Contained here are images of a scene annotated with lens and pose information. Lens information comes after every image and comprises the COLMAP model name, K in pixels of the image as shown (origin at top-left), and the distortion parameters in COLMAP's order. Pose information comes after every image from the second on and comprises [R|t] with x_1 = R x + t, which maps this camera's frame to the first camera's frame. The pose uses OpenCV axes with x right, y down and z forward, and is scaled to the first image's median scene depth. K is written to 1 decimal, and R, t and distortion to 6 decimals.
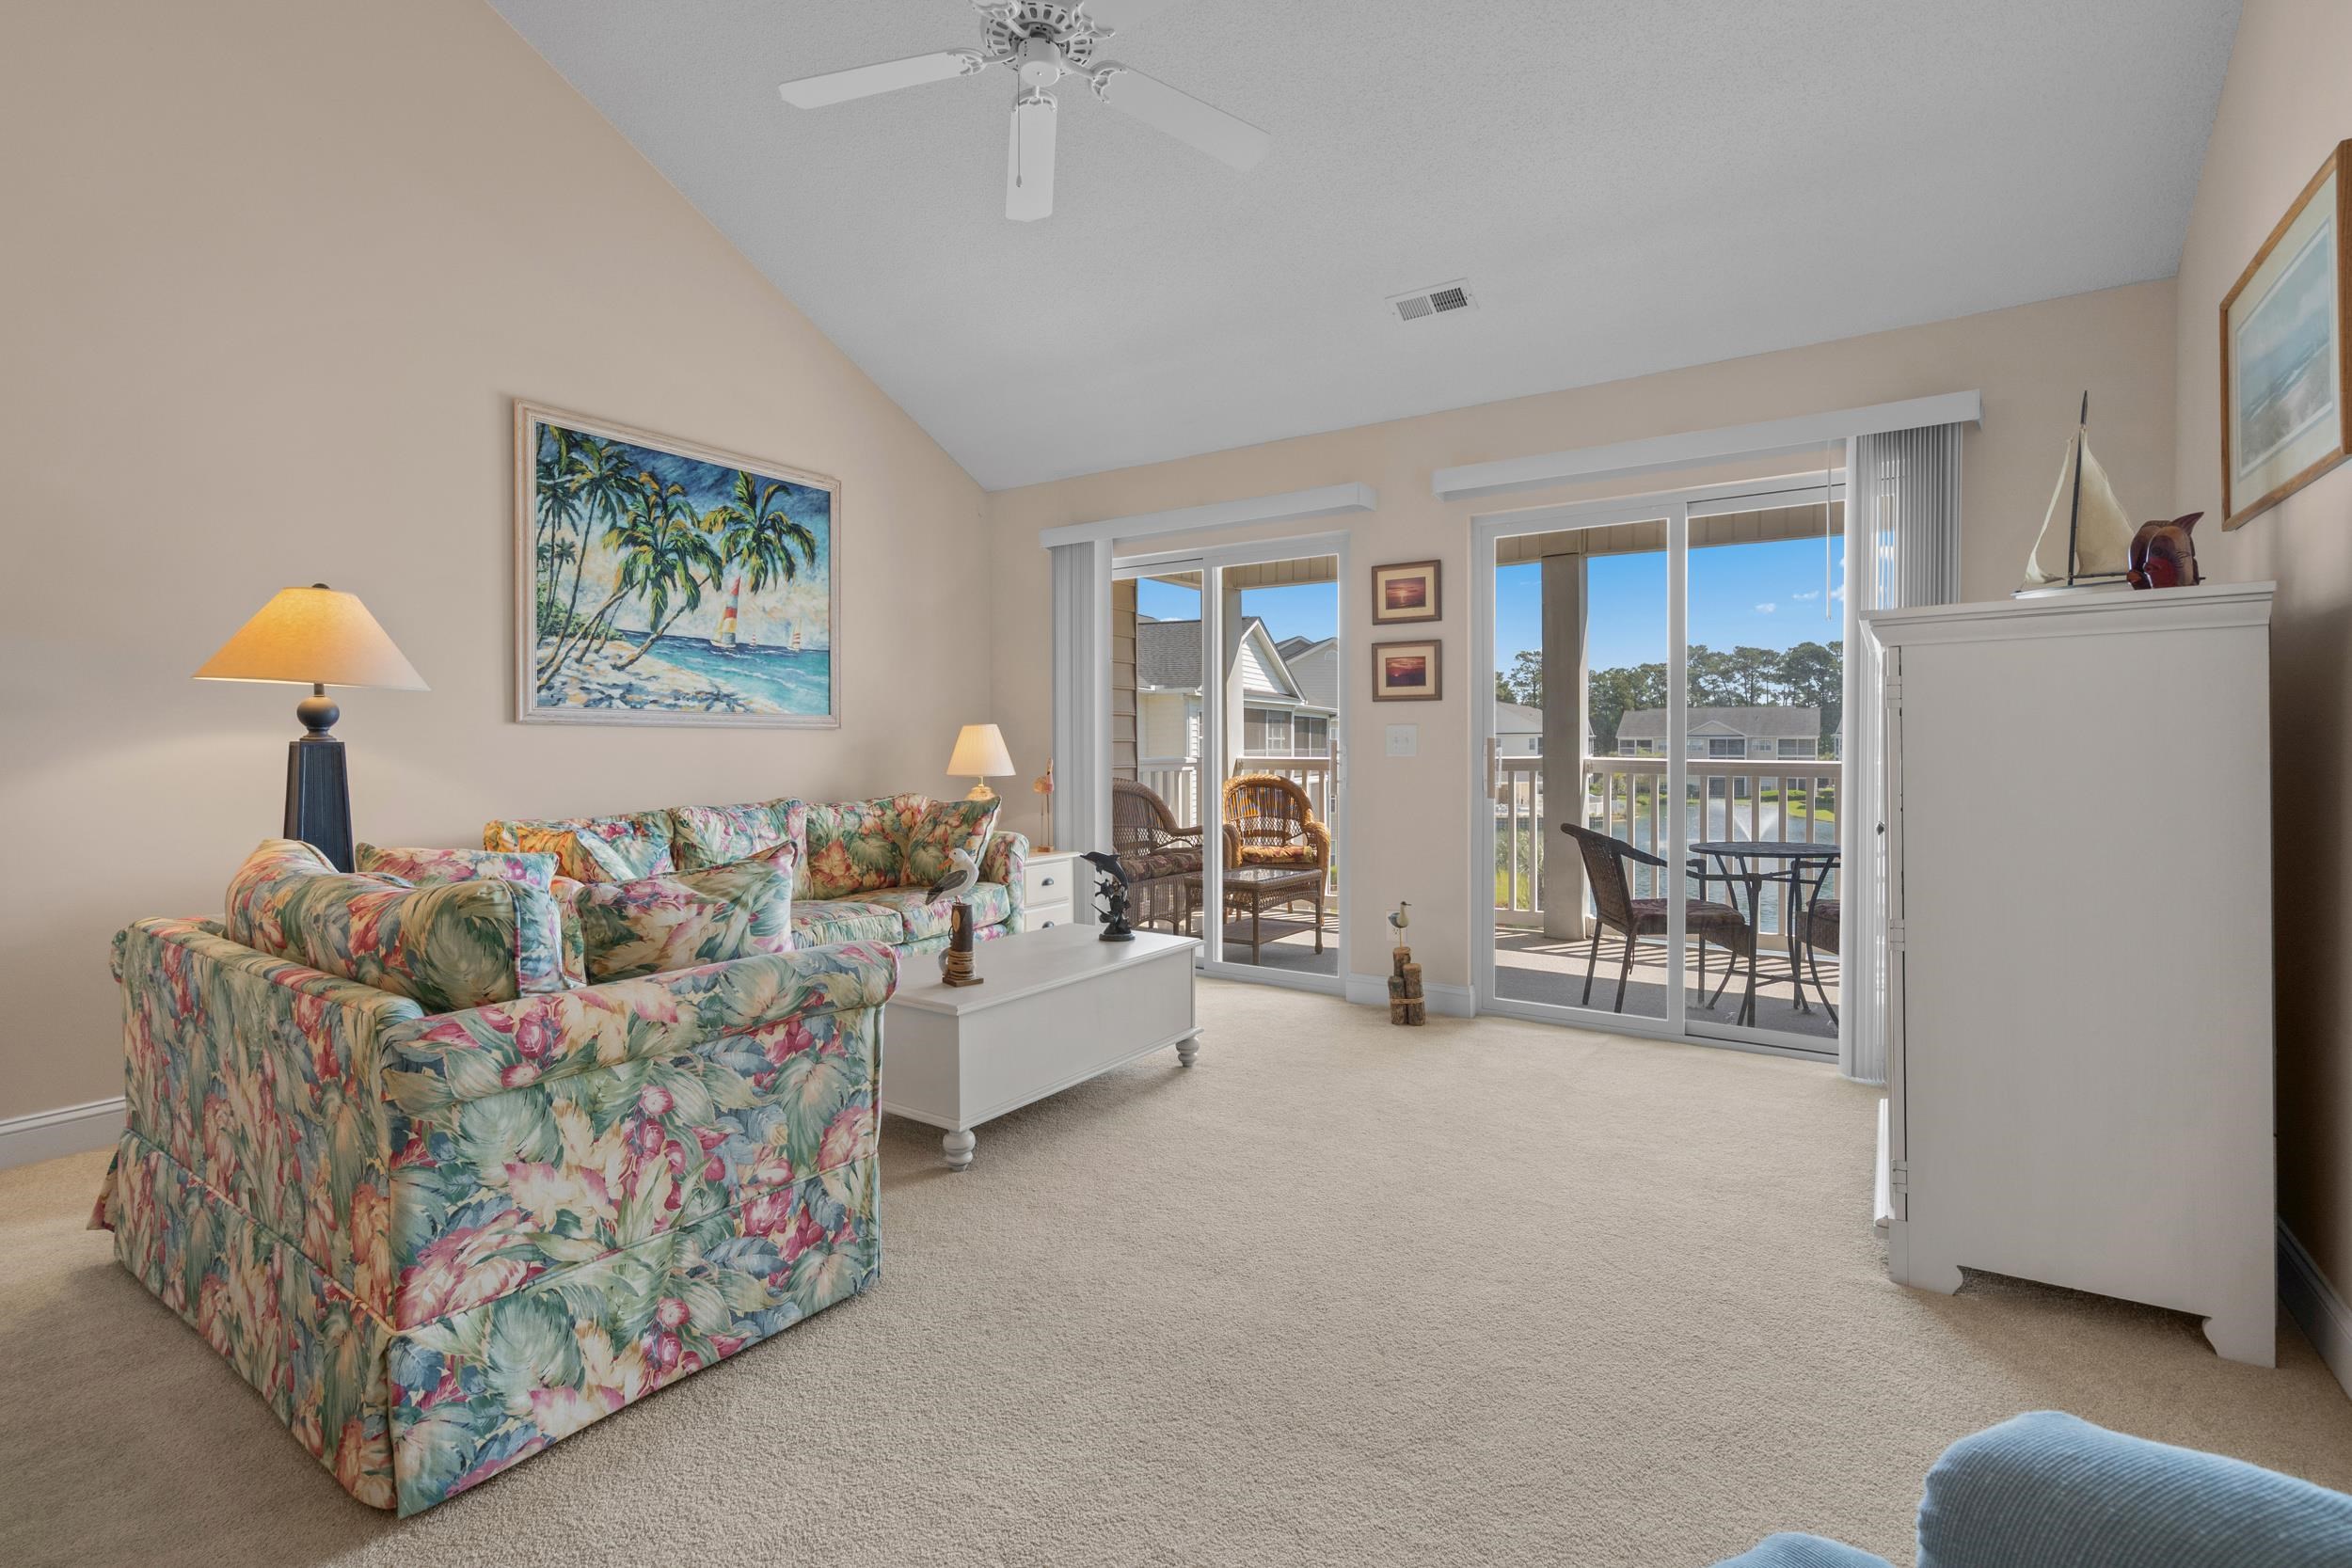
lens RADIAL K [[1081.4, 0, 1158.1], [0, 1081.4, 760.0], [0, 0, 1]] dist [-0.008150, 0.005598]
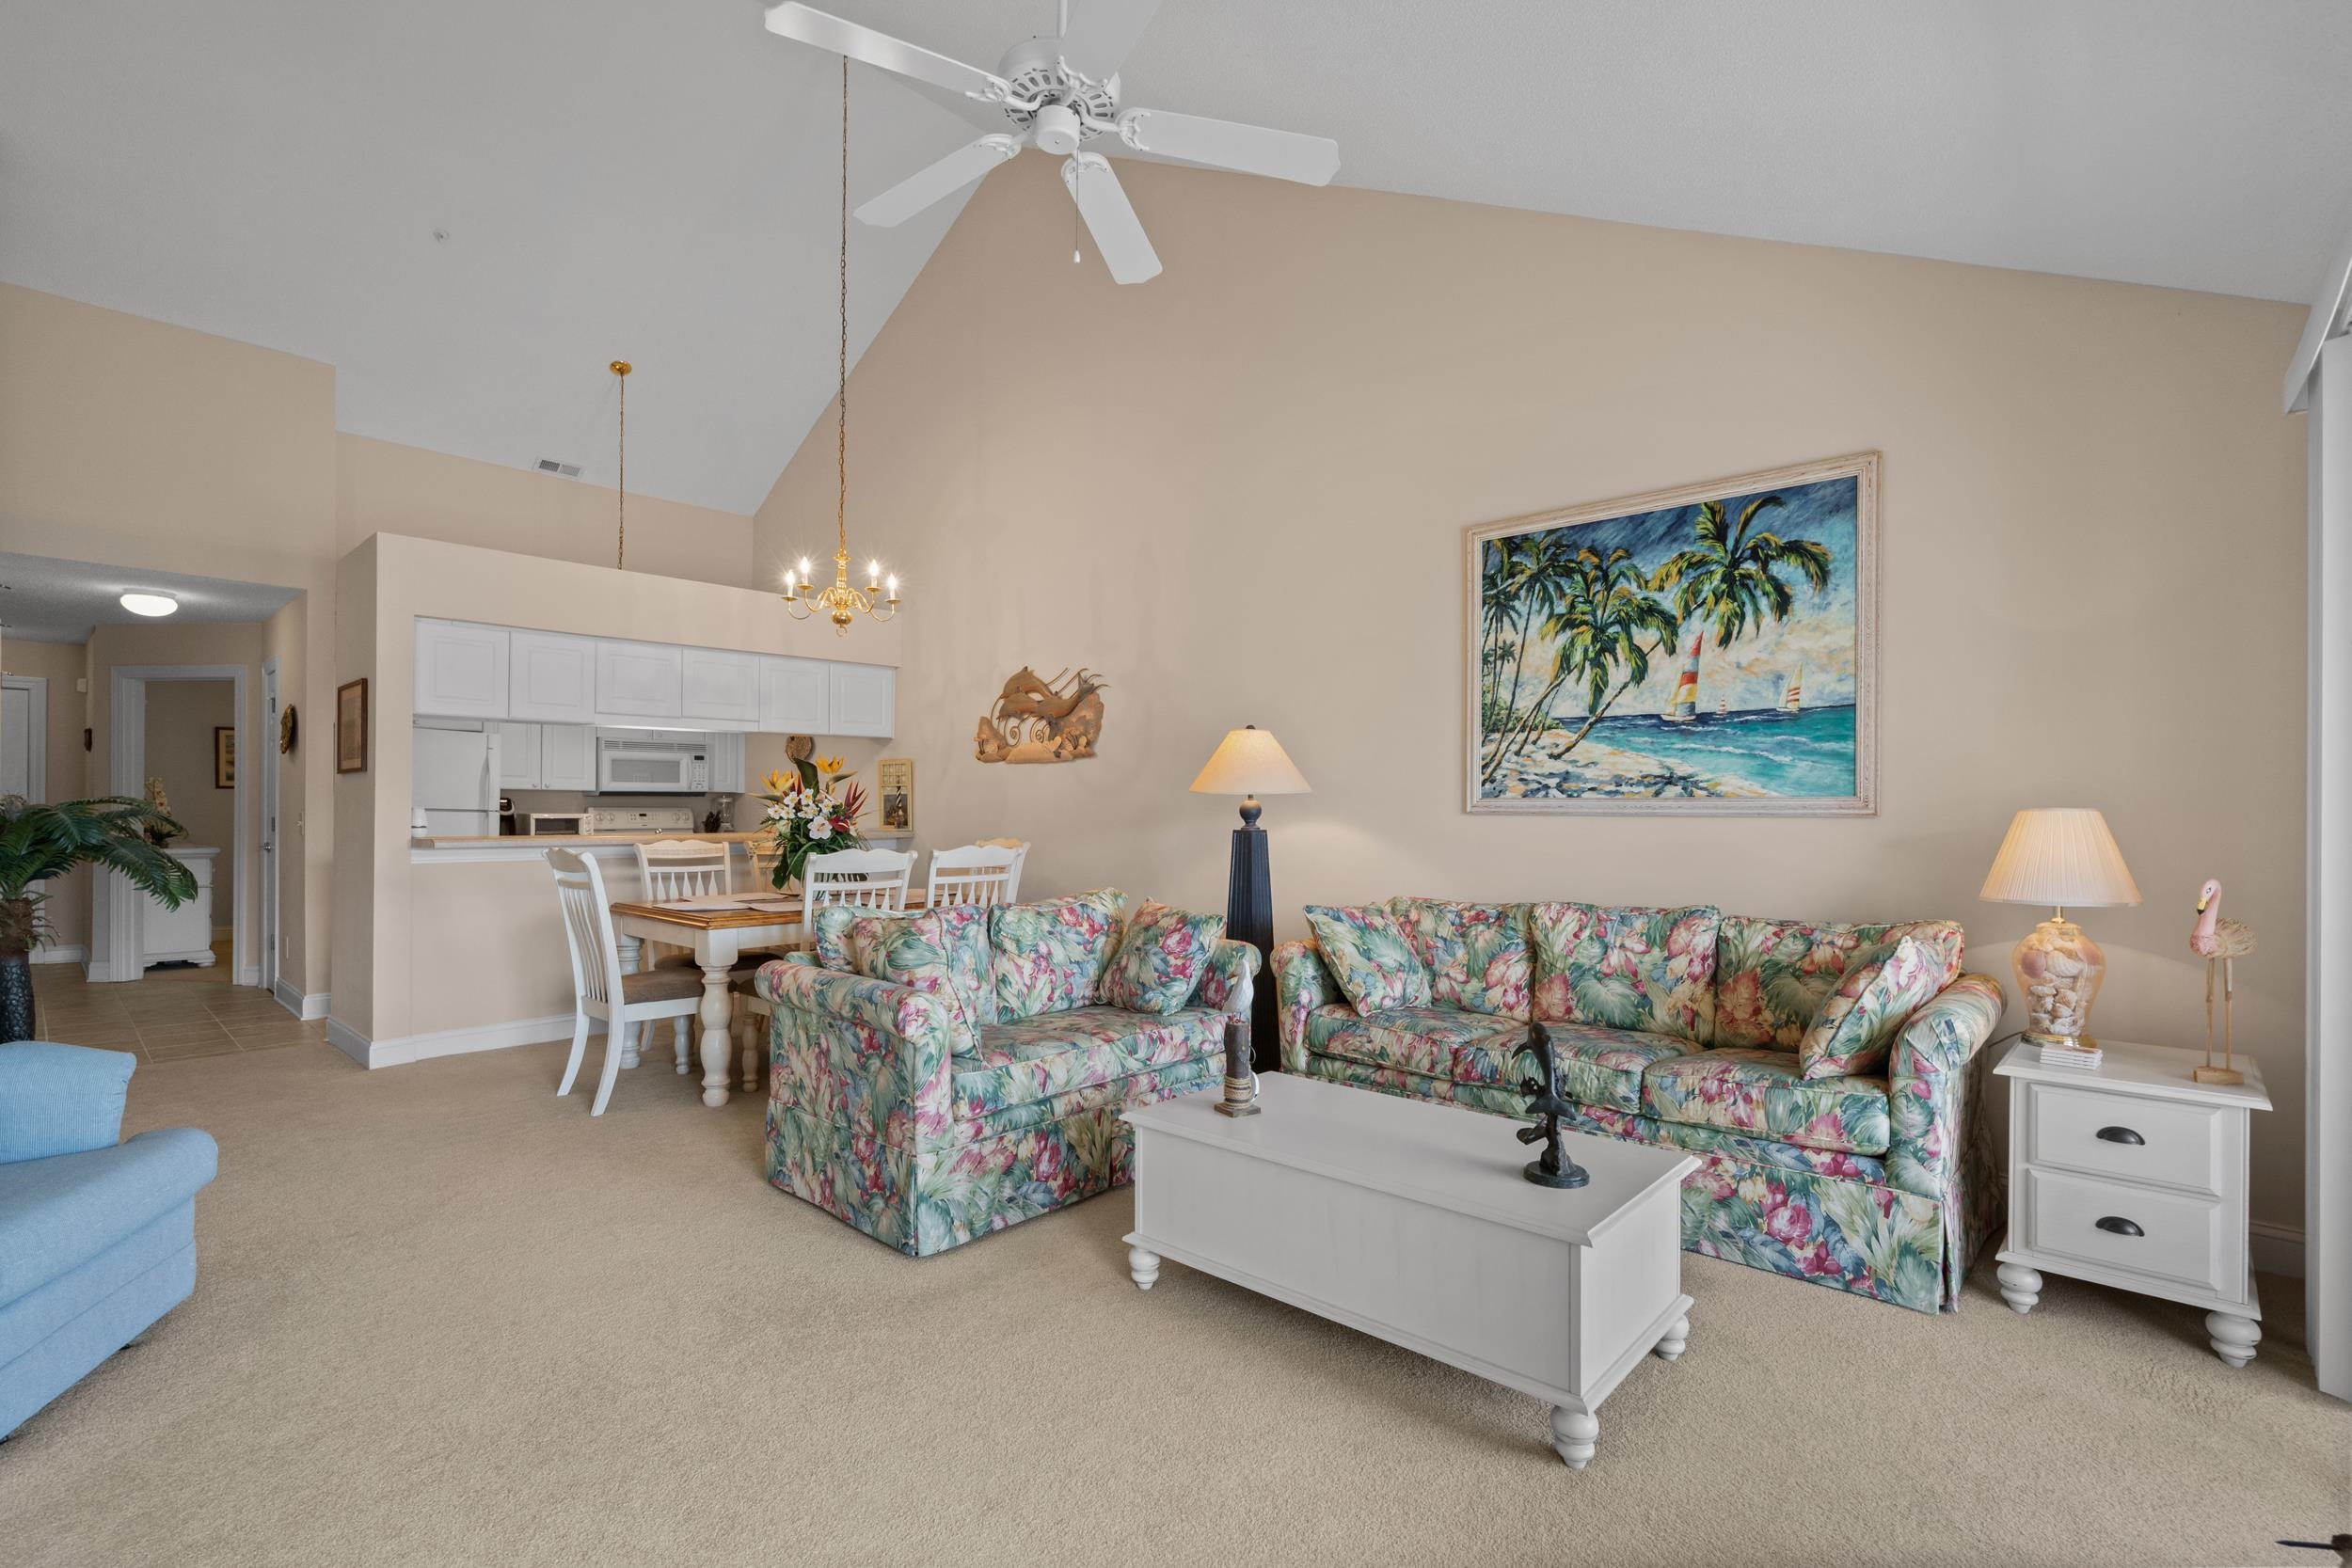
lens RADIAL K [[1081.4, 0, 1190.9], [0, 1081.4, 800.8], [0, 0, 1]] dist [-0.008150, 0.005598]
pose [[-0.135530, -0.010629, -0.990716, 0.492714], [-0.015717, 0.999840, -0.008577, -0.028998], [0.990649, 0.014409, -0.135676, 0.751361]]
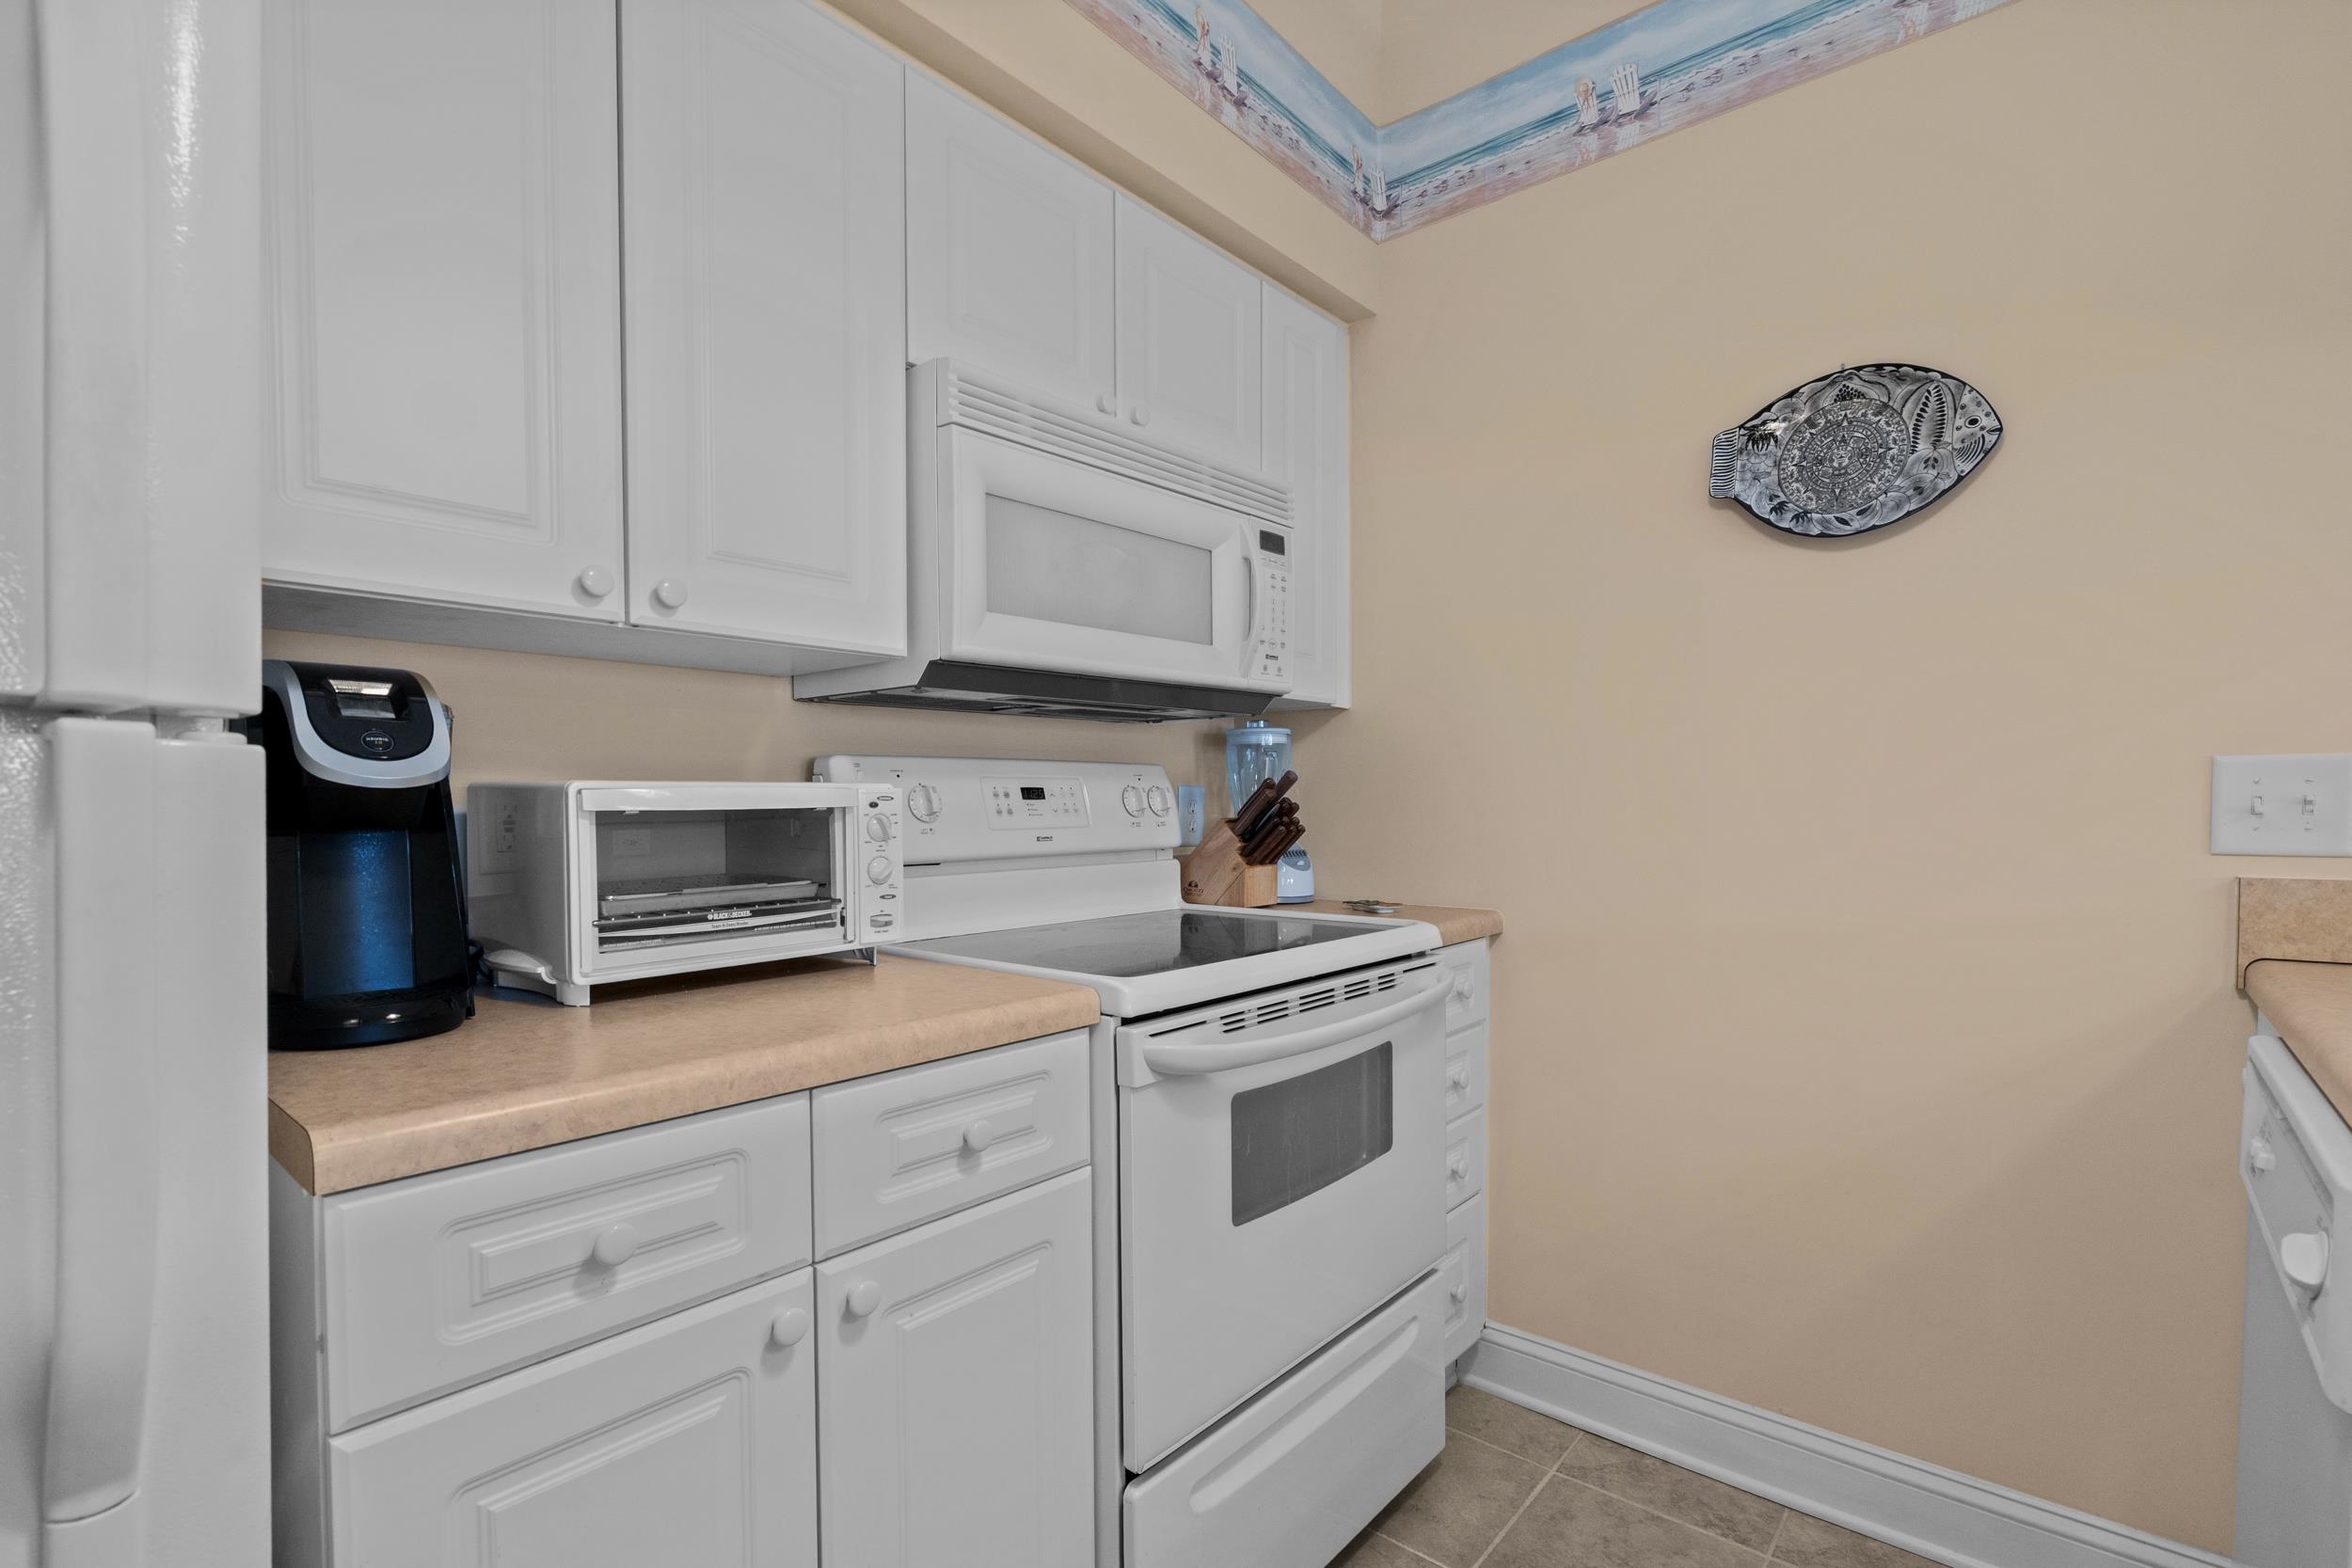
lens RADIAL K [[1081.4, 0, 1205.0], [0, 1081.4, 837.9], [0, 0, 1]] dist [-0.008150, 0.005598]
pose [[-0.084890, 0.030128, -0.995935, -0.814049], [-0.003825, 0.999526, 0.030562, -0.002376], [0.996383, 0.006404, -0.084735, -0.337757]]
